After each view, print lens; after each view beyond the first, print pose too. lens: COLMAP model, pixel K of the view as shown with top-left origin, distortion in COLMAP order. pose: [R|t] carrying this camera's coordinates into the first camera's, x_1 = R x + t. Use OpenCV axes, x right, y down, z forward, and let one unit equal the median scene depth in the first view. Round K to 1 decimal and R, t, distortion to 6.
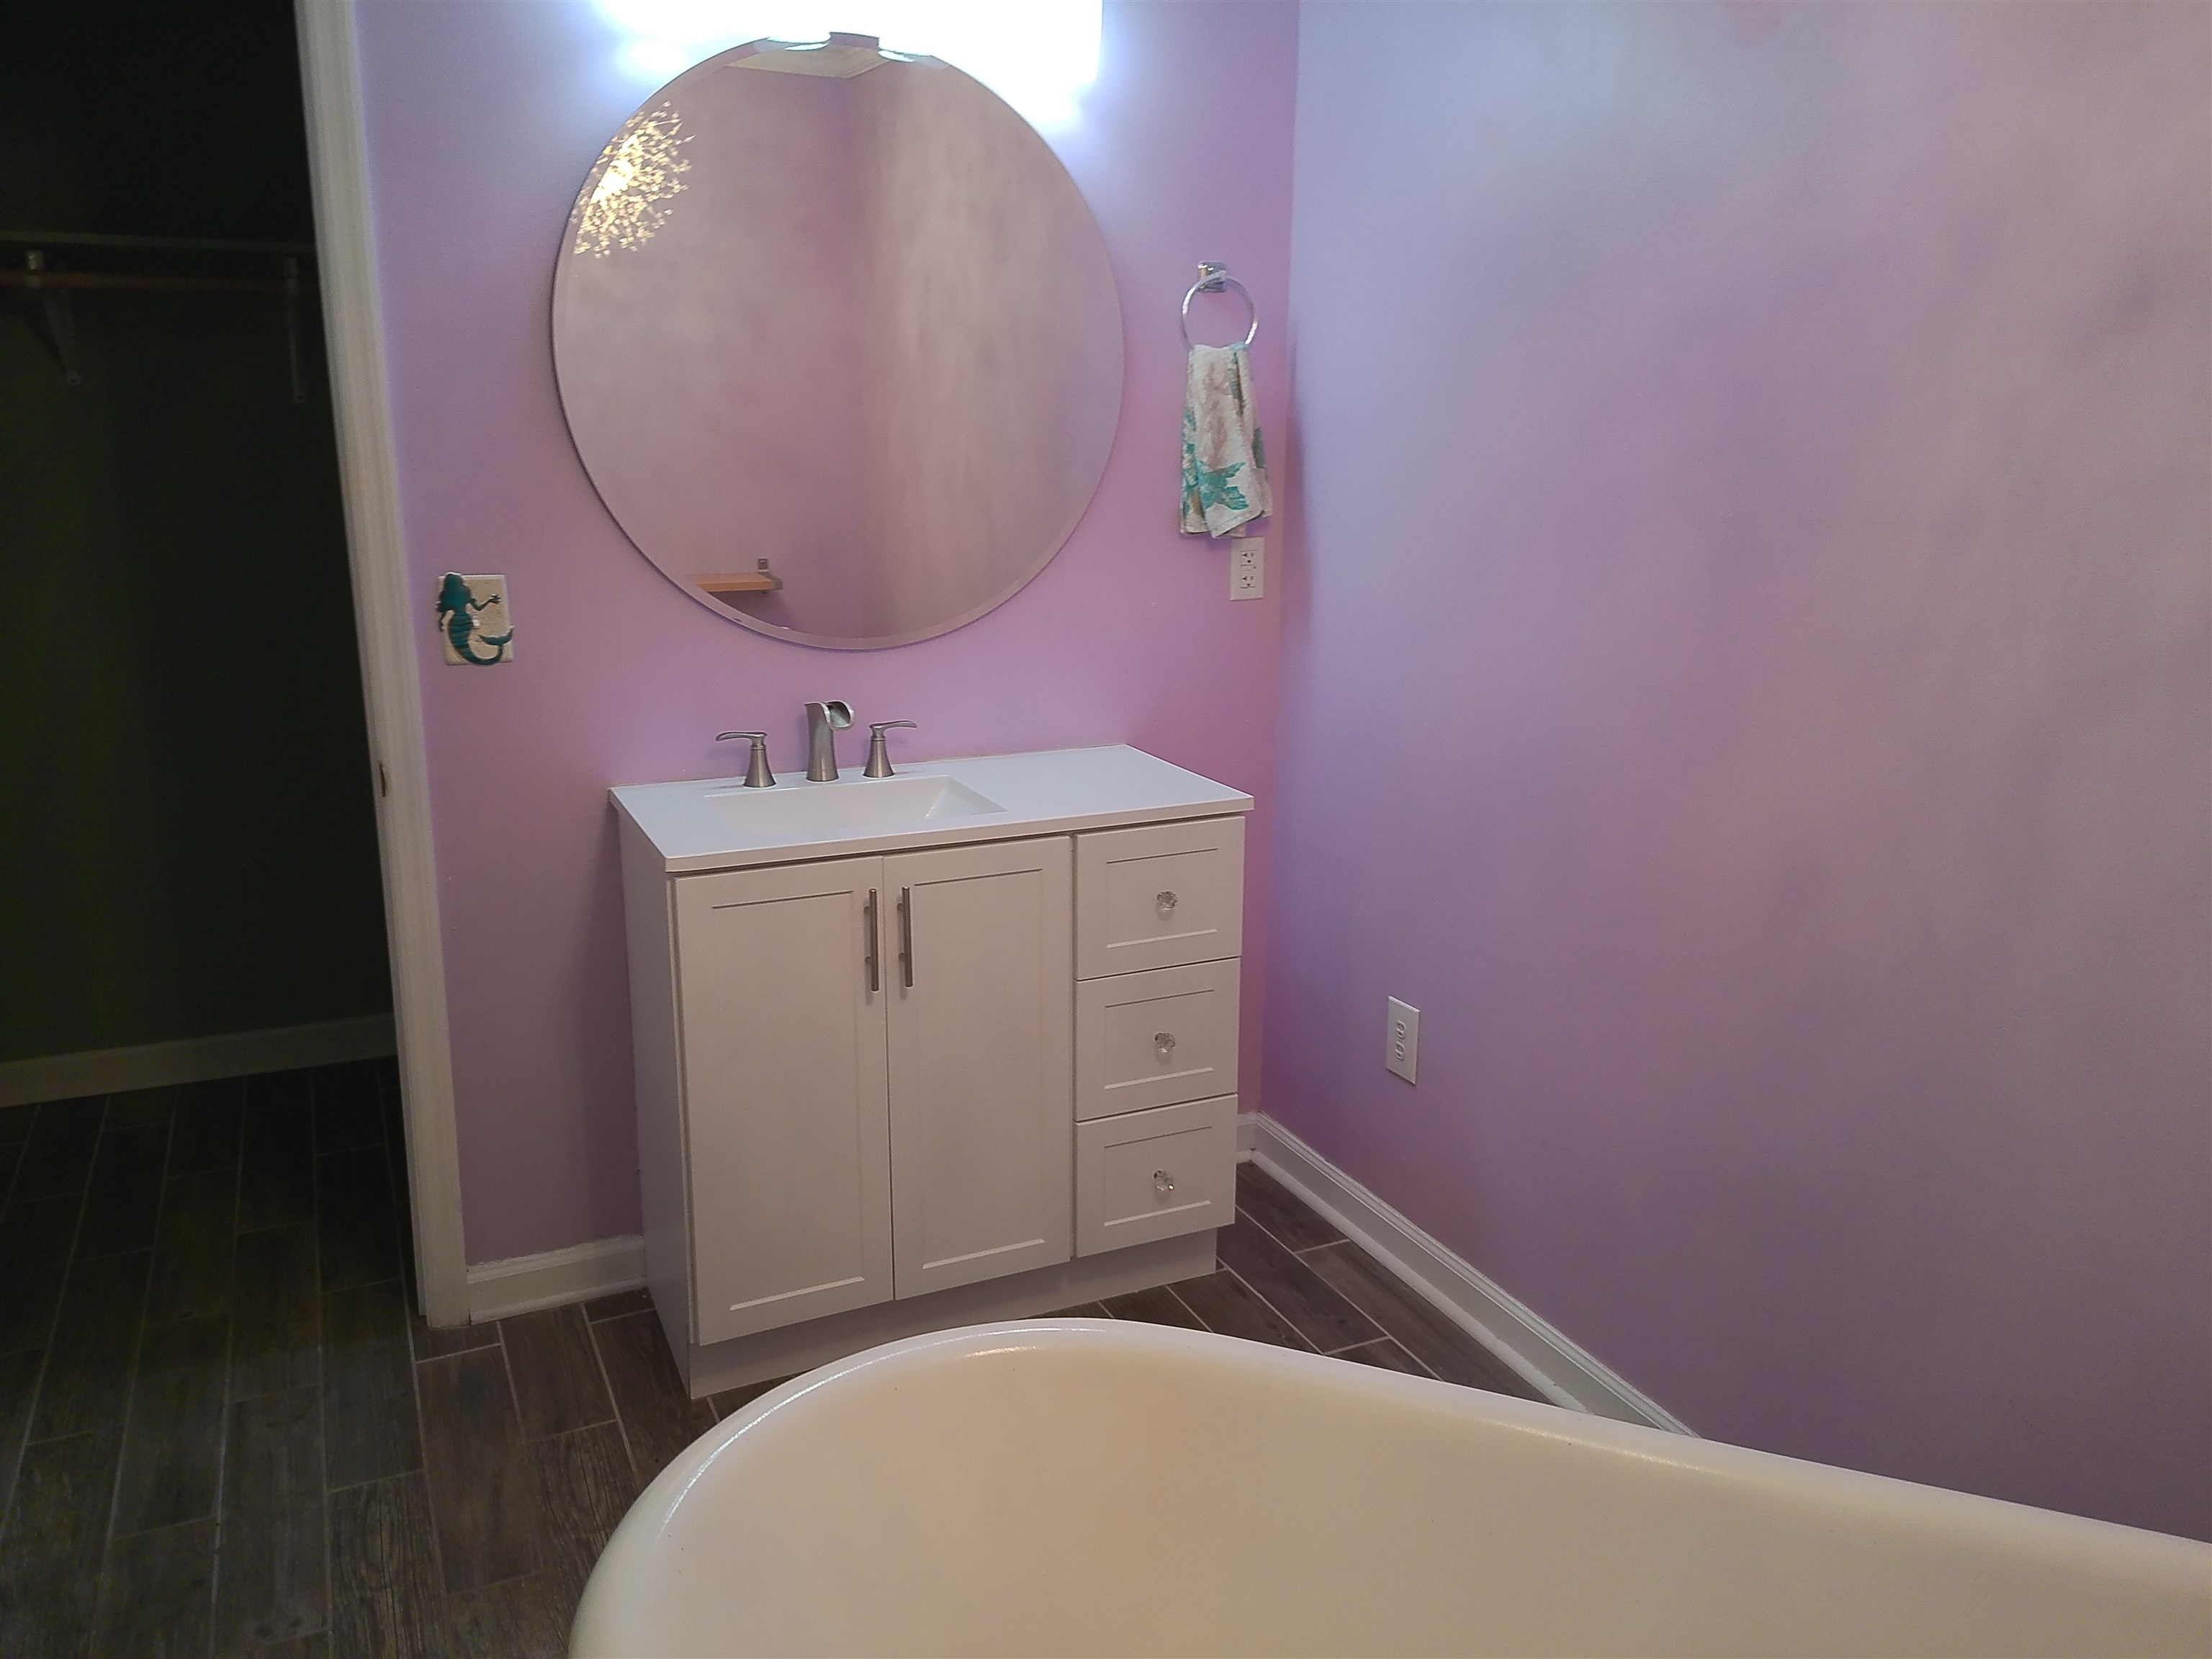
lens RADIAL K [[1639.8, 0, 1070.9], [0, 1639.8, 852.9], [0, 0, 1]] dist [0.120716, -0.118899]
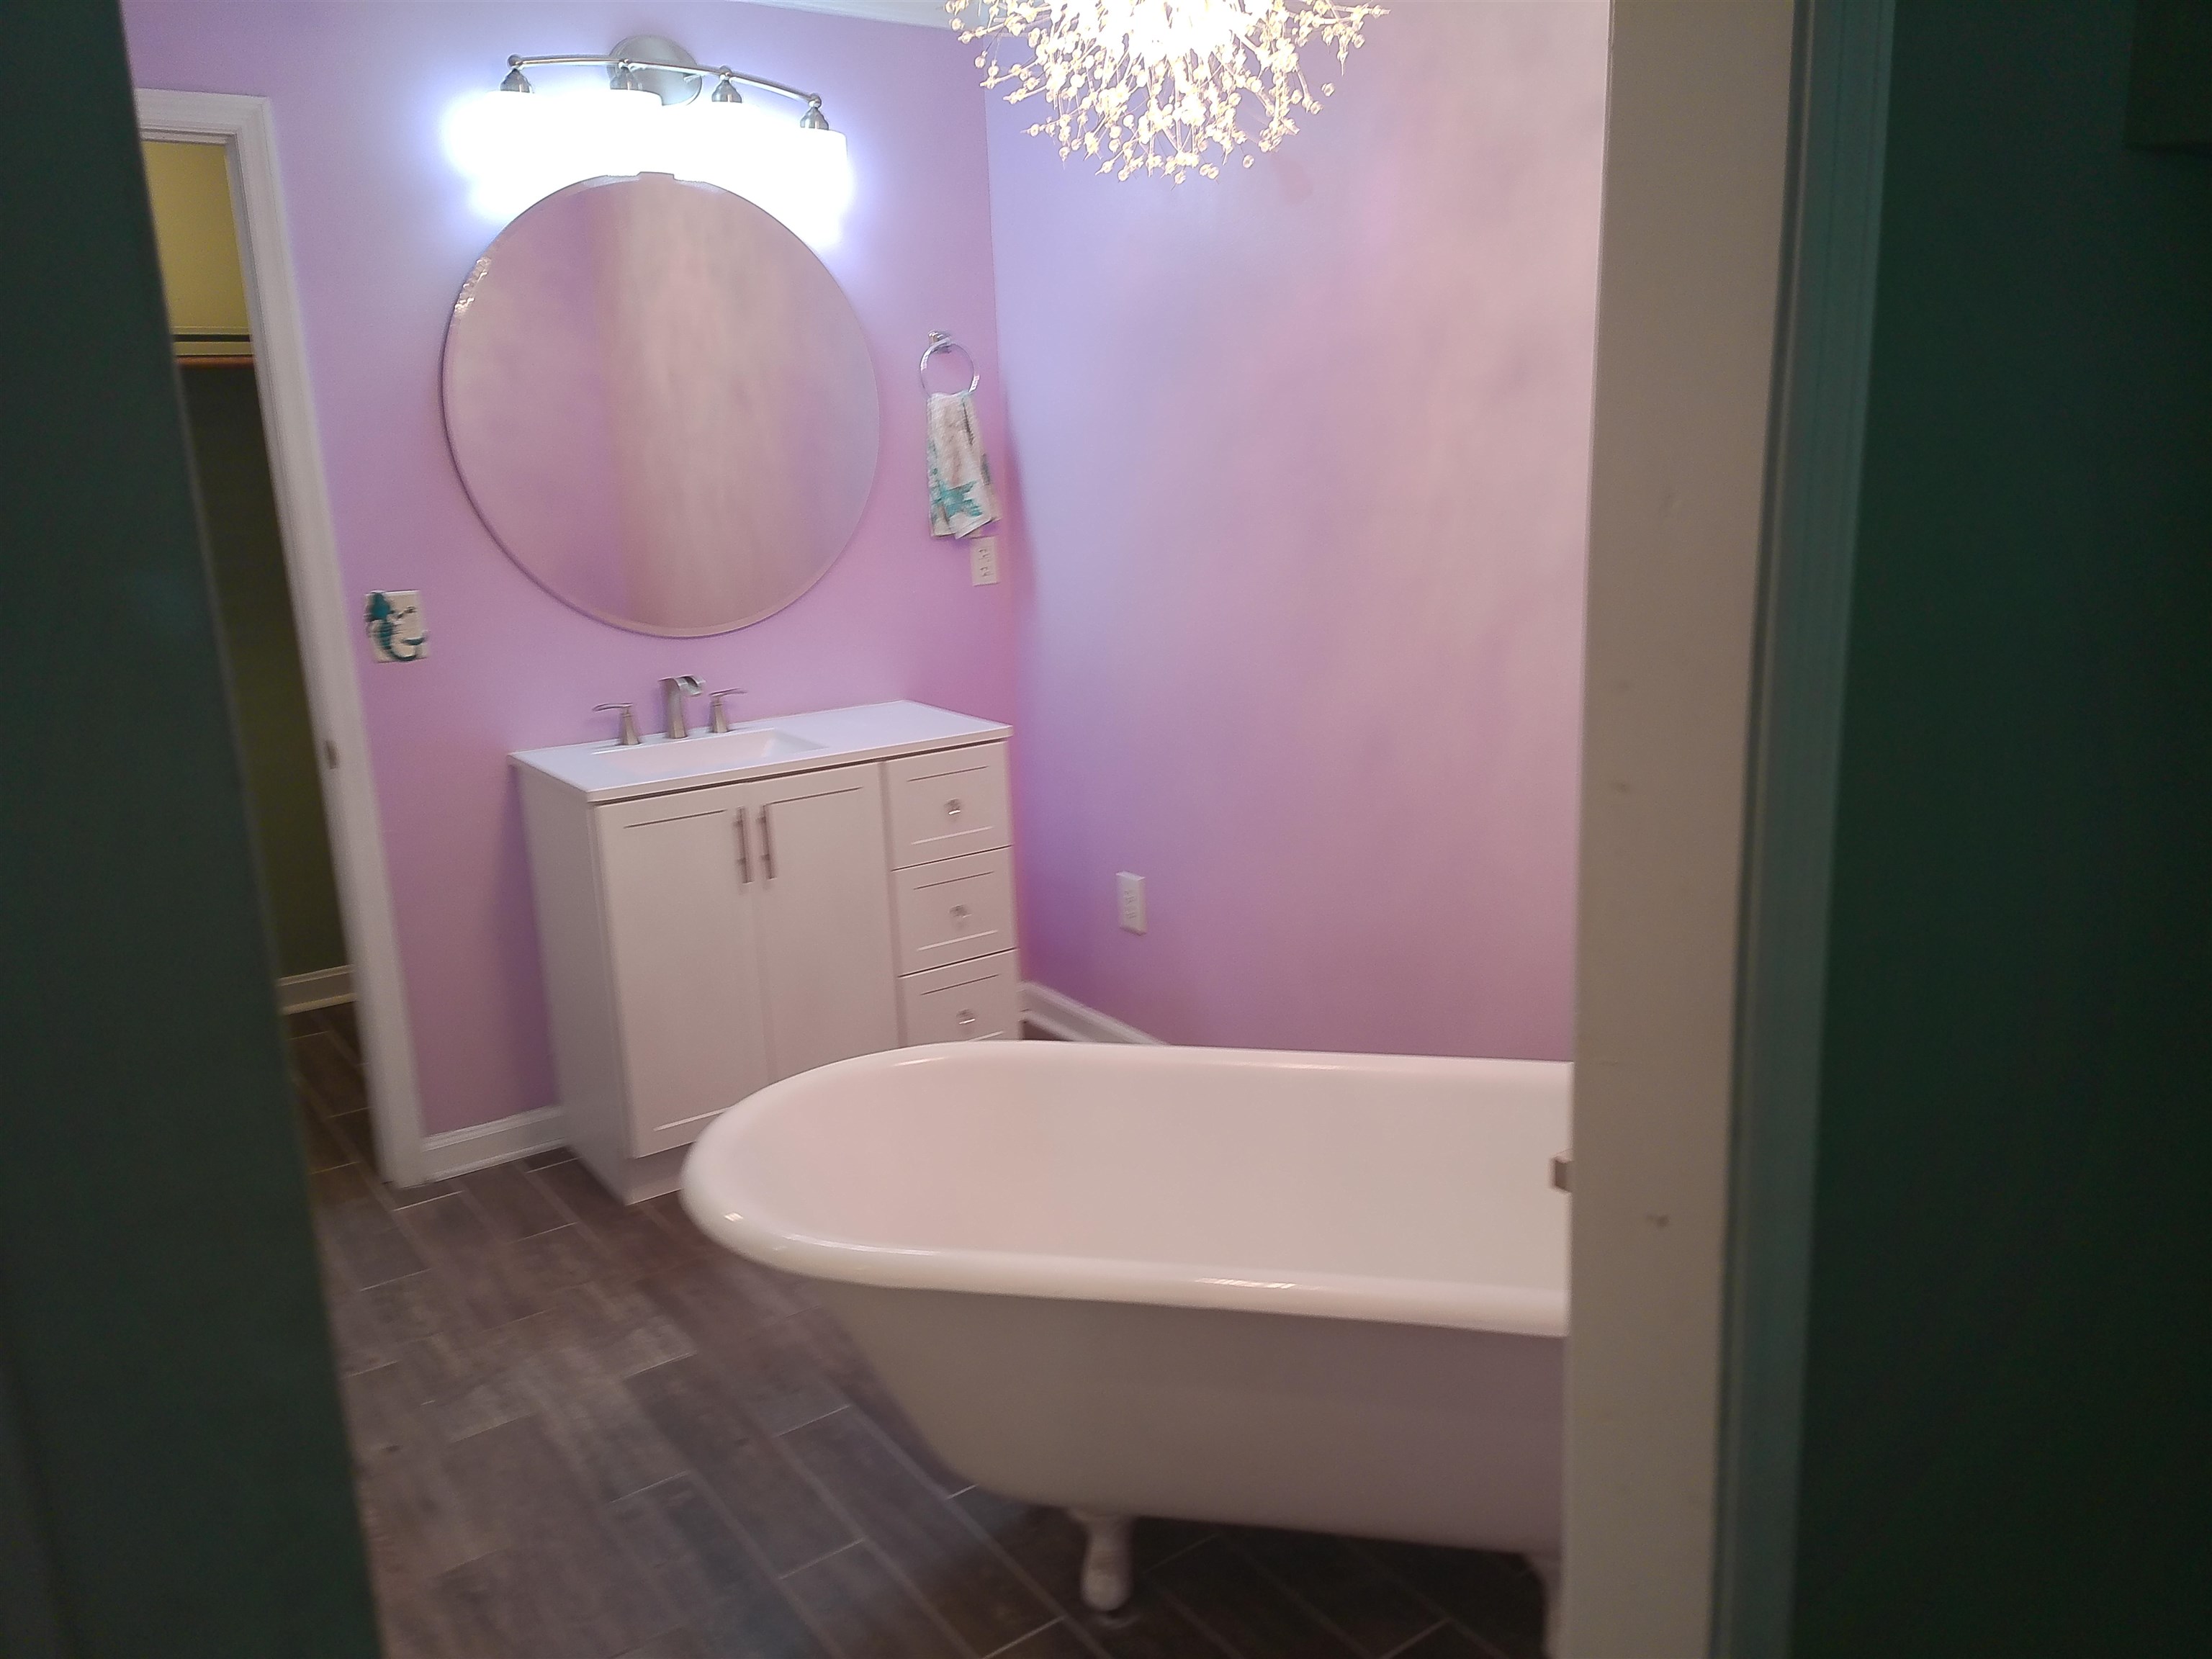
lens RADIAL K [[1639.8, 0, 1109.5], [0, 1639.8, 852.6], [0, 0, 1]] dist [0.120716, -0.118899]
pose [[0.977600, -0.084520, 0.192756, -0.079193], [0.085102, 0.996358, 0.005275, 0.069306], [-0.192500, 0.011248, 0.981233, -0.347243]]
